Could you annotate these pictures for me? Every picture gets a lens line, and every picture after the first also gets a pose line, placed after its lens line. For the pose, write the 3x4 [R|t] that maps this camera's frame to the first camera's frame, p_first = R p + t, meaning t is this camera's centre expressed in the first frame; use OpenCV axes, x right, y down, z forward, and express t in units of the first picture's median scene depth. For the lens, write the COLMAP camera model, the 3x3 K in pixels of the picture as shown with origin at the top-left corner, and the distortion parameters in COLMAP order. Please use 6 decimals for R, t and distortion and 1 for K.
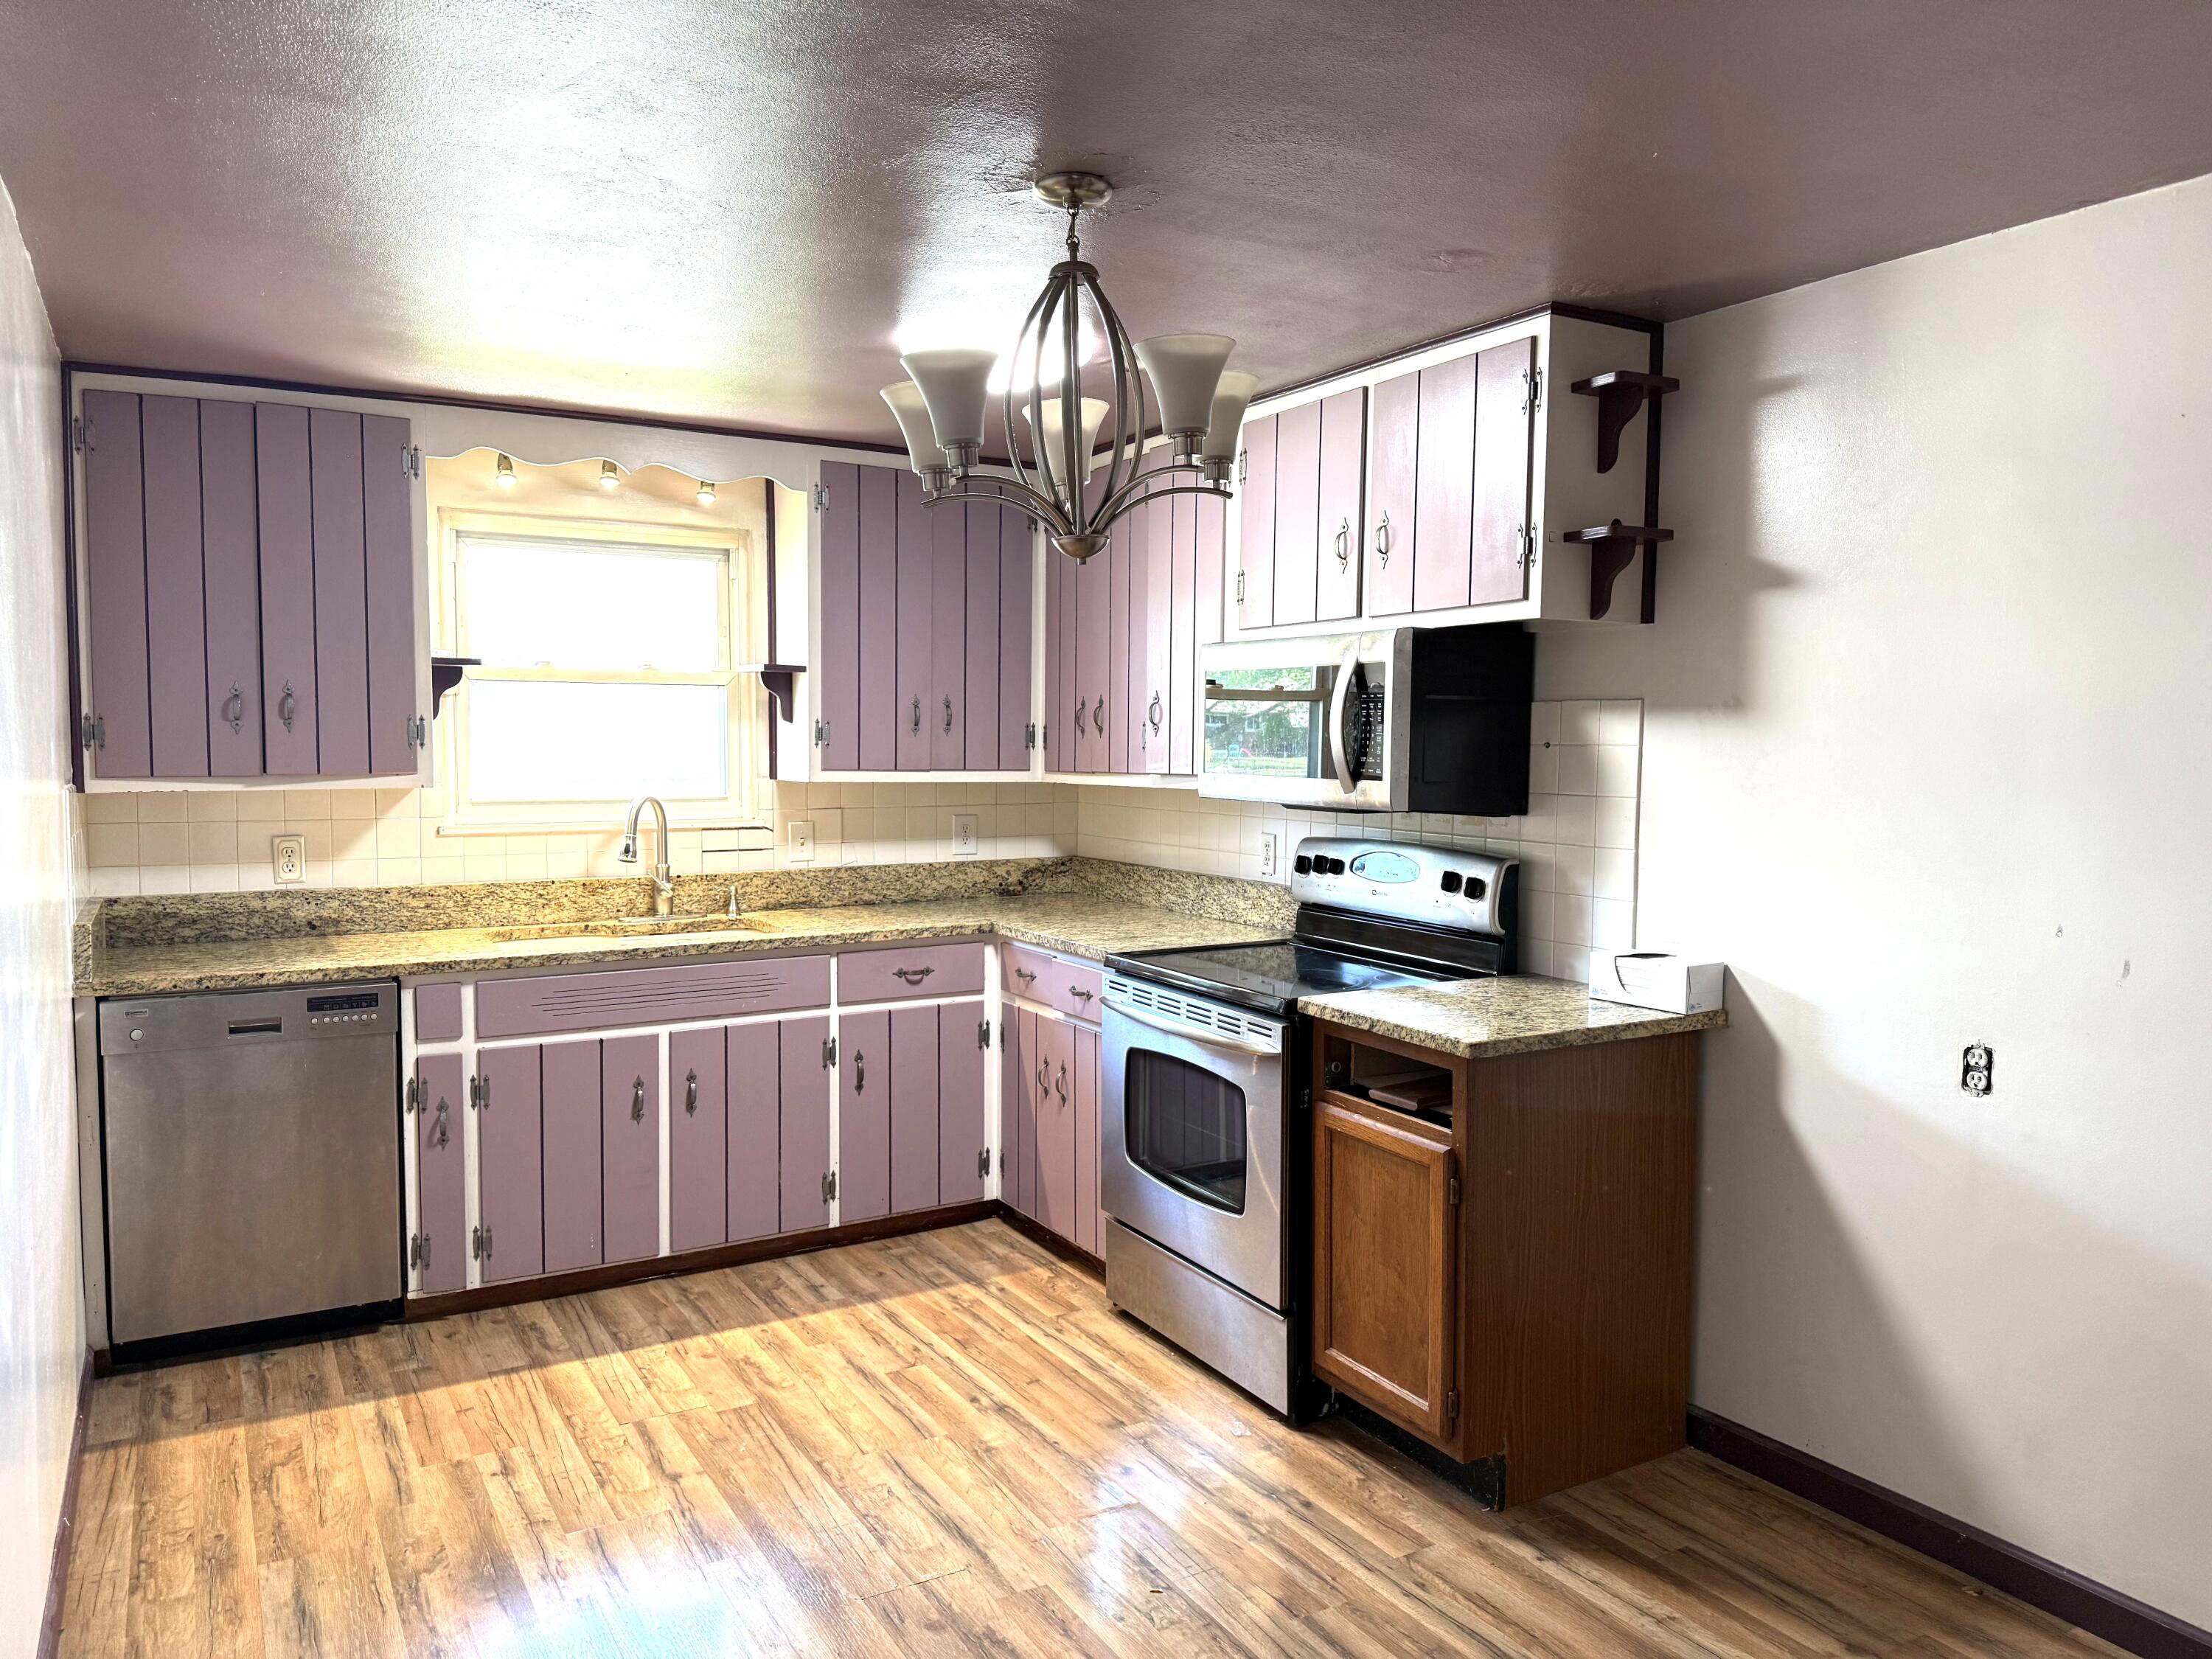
lens RADIAL K [[1529.0, 0, 1126.3], [0, 1529.0, 817.9], [0, 0, 1]] dist [0.155410, -0.213923]
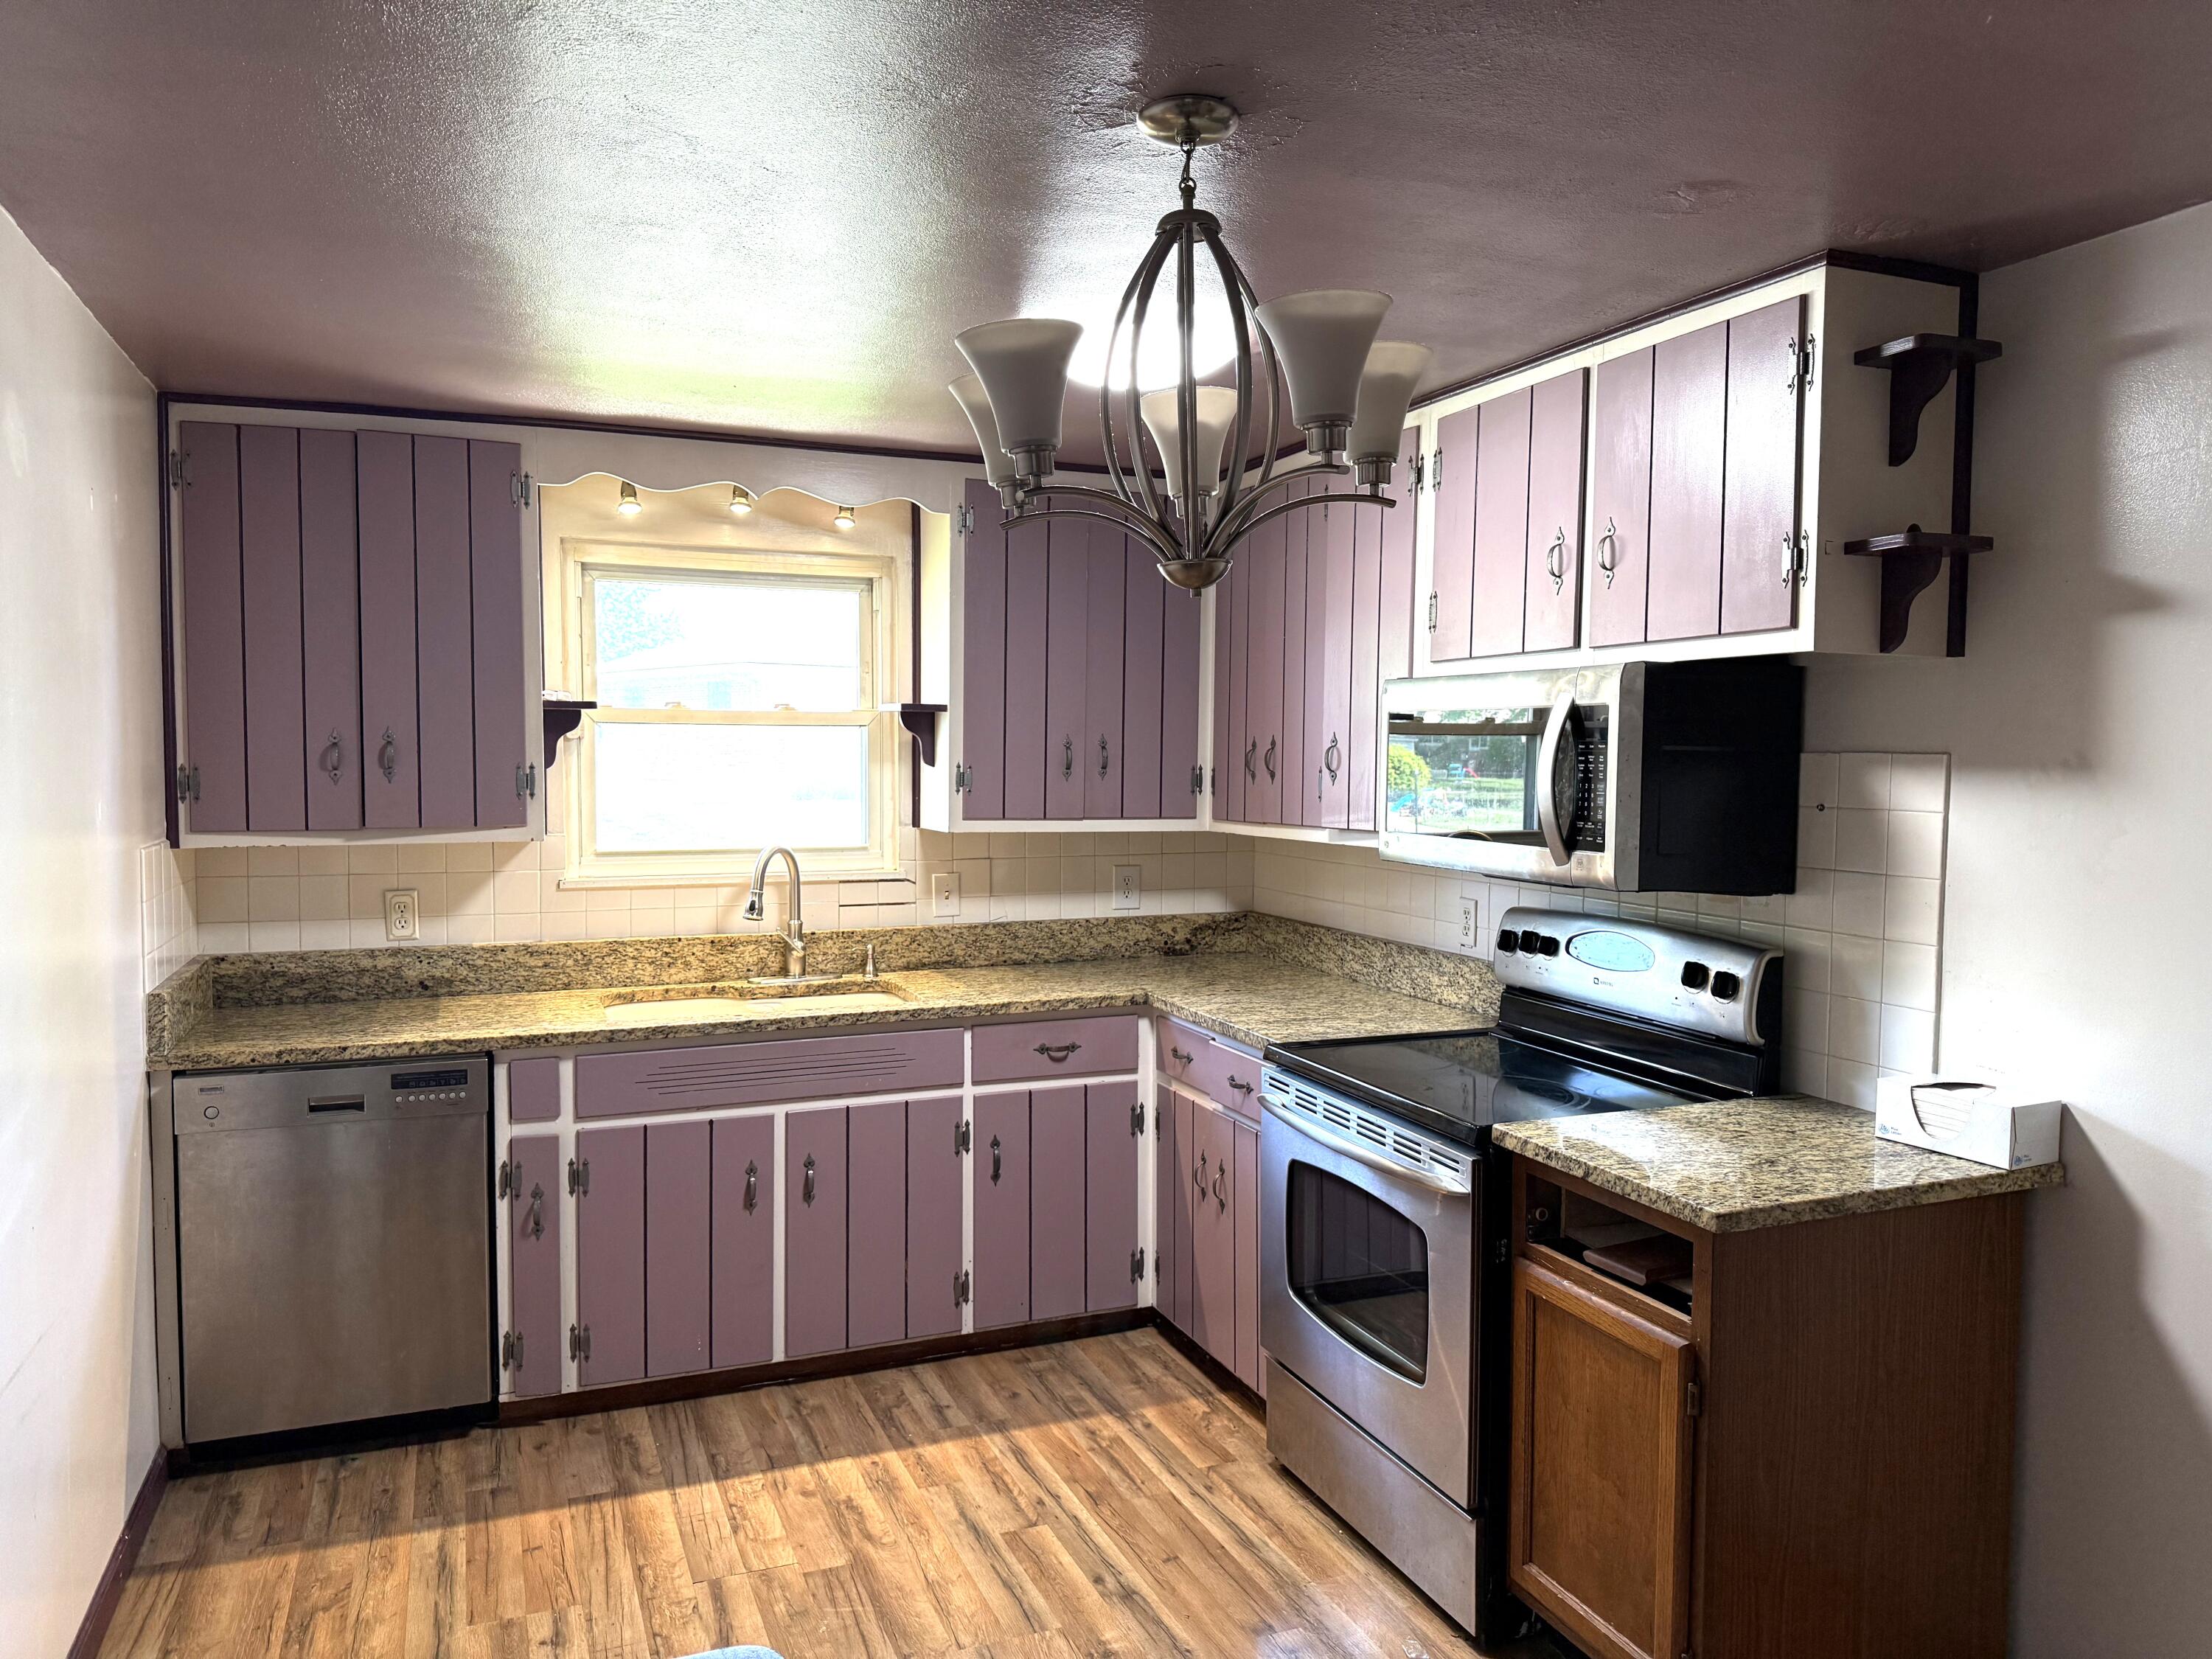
lens RADIAL K [[1584.6, 0, 1106.0], [0, 1584.6, 829.5], [0, 0, 1]] dist [0.163703, -0.300538]
pose [[0.989594, 0.008240, -0.143649, 0.025681], [-0.009612, 0.999915, -0.008861, -0.022833], [0.143563, 0.010149, 0.989589, 0.113366]]
